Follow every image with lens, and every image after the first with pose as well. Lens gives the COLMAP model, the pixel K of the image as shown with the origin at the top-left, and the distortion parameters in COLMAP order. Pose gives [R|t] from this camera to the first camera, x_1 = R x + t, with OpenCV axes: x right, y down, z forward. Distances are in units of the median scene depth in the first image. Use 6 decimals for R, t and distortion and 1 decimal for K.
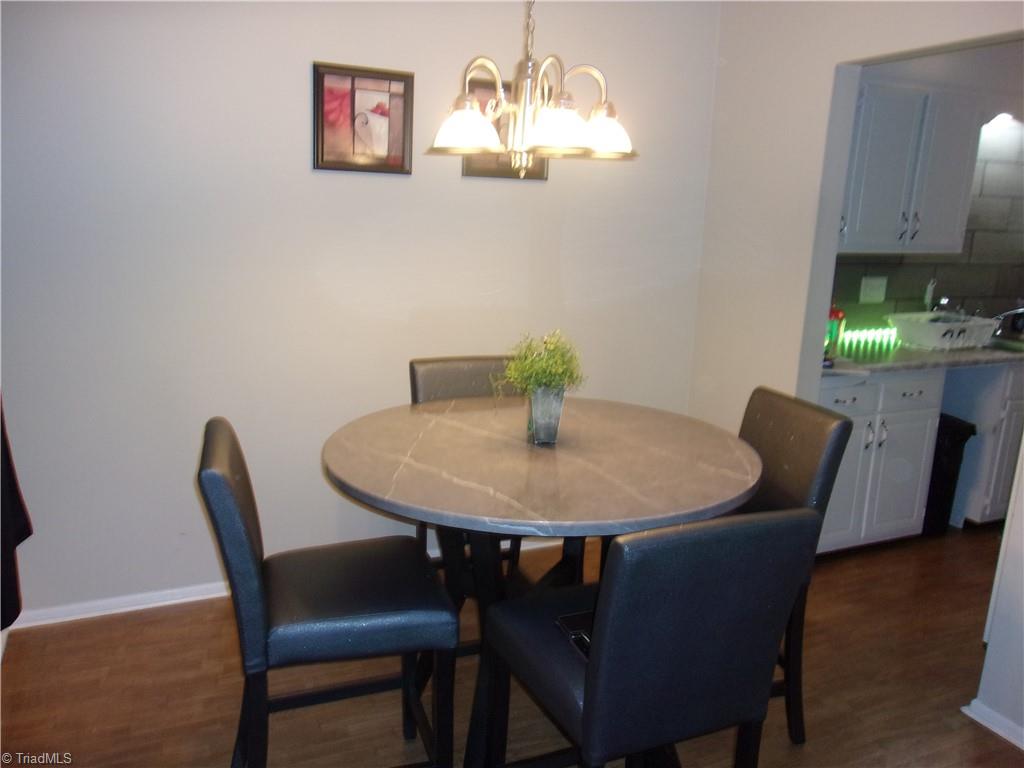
lens RADIAL K [[795.0, 0, 512.1], [0, 795.0, 377.5], [0, 0, 1]] dist [0.003516, 0.004488]
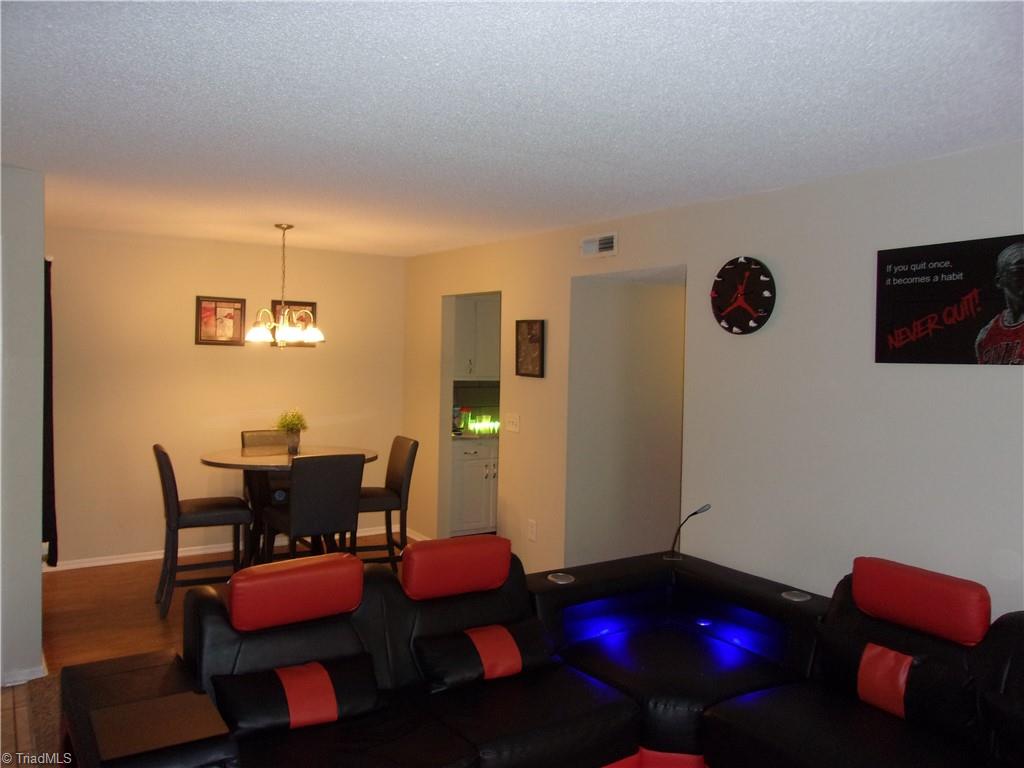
lens RADIAL K [[801.7, 0, 493.5], [0, 801.7, 393.5], [0, 0, 1]] dist [0.001237, 0.000570]
pose [[0.990857, -0.021763, 0.133150, 0.242883], [0.043068, 0.986292, -0.159290, 0.236244], [-0.127858, 0.163568, 0.978212, -1.144330]]
